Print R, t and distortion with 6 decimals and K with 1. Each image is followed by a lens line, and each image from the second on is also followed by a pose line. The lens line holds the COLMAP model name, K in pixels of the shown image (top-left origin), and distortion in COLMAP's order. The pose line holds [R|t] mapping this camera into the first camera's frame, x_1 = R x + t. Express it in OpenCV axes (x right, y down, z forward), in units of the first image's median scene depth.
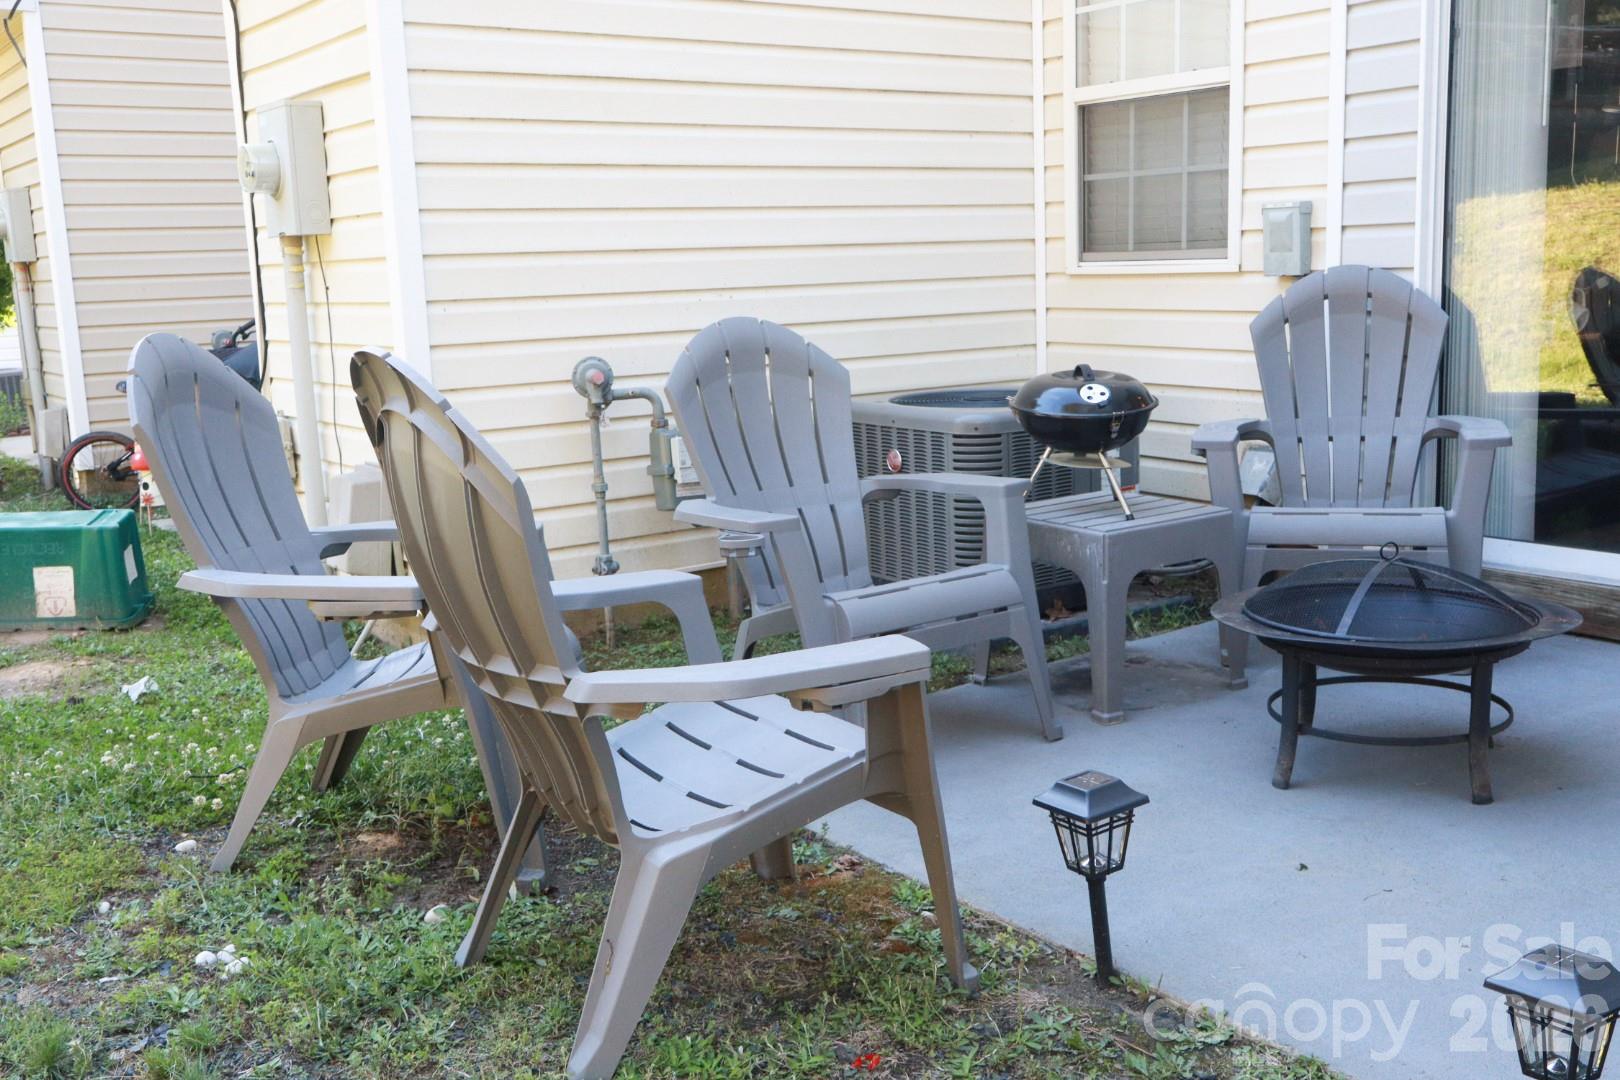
lens RADIAL K [[1595.3, 0, 809.0], [0, 1595.3, 539.4], [0, 0, 1]] dist [0.012479, 0.000000]
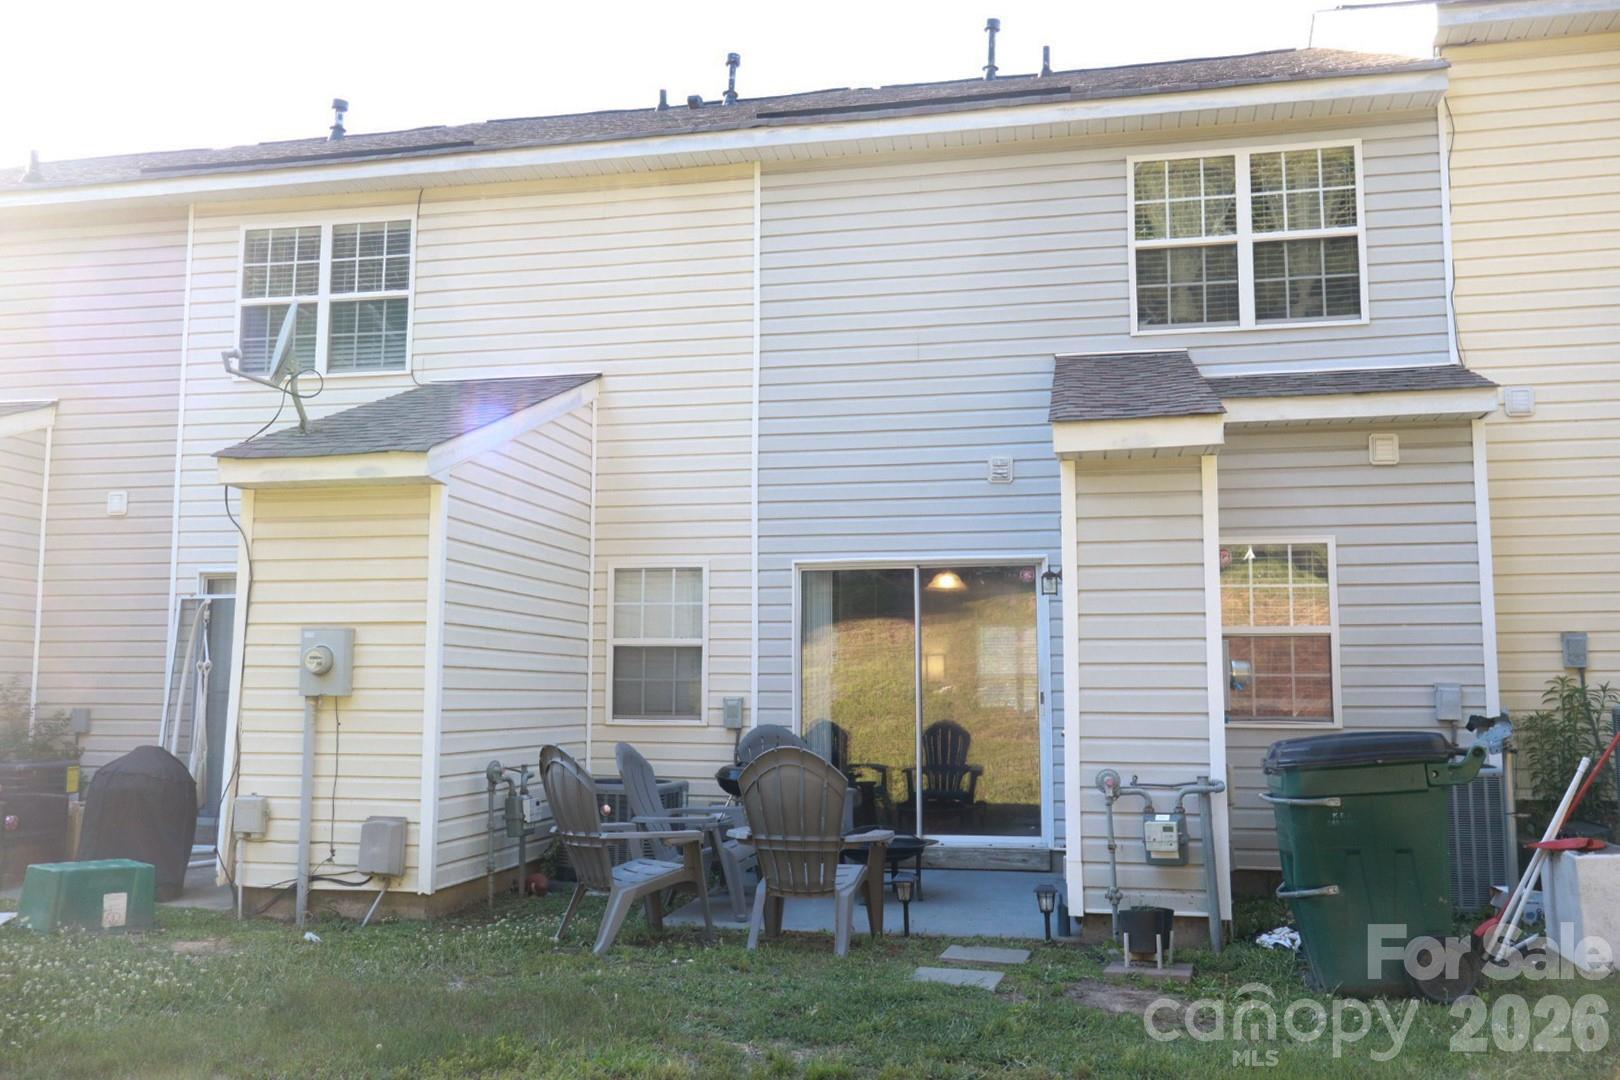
lens RADIAL K [[1375.6, 0, 810.1], [0, 1375.6, 539.3], [0, 0, 1]] dist [0.005422, 0.004713]
pose [[0.730686, 0.114159, 0.673102, -0.977691], [0.089435, 0.961419, -0.260145, 0.102282], [-0.676831, 0.250283, 0.692285, -0.536865]]
